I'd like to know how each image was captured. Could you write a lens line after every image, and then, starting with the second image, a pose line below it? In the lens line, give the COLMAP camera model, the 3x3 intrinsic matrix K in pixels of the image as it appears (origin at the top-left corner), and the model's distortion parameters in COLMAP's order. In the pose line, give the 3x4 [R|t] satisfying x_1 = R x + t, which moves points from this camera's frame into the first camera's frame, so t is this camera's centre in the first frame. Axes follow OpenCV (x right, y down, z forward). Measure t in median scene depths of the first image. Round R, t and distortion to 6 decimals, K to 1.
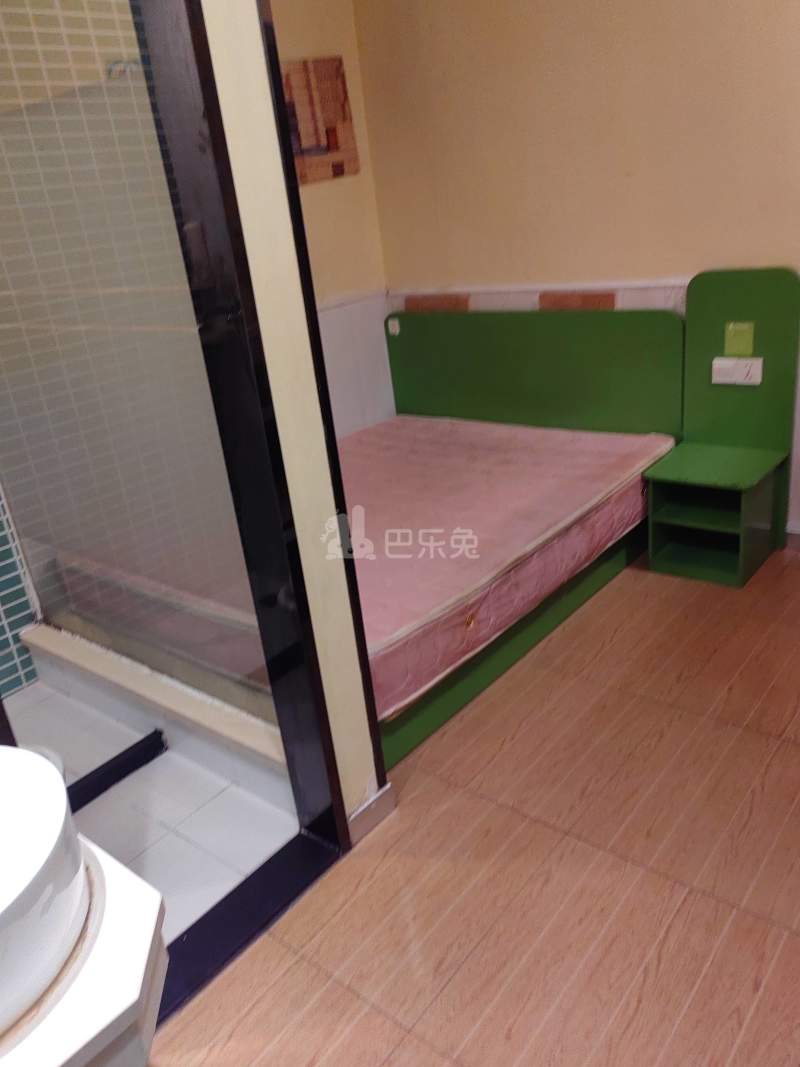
lens RADIAL K [[838.2, 0, 357.2], [0, 838.2, 534.6], [0, 0, 1]] dist [-0.012826, -0.001093]
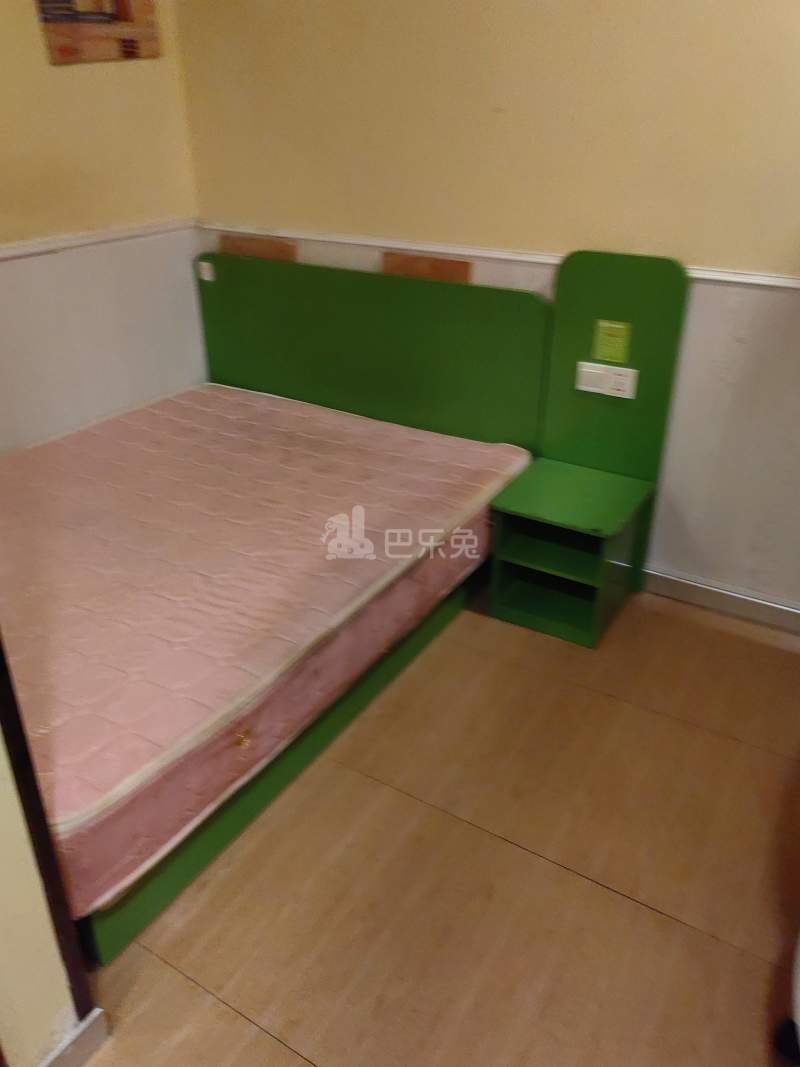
lens RADIAL K [[829.0, 0, 400.0], [0, 829.0, 533.5], [0, 0, 1]] dist [0.013787, 0.001614]
pose [[0.975583, 0.031207, 0.217401, 0.081314], [-0.051782, 0.994631, 0.089599, -0.108946], [-0.213437, -0.098669, 0.971961, 0.230030]]
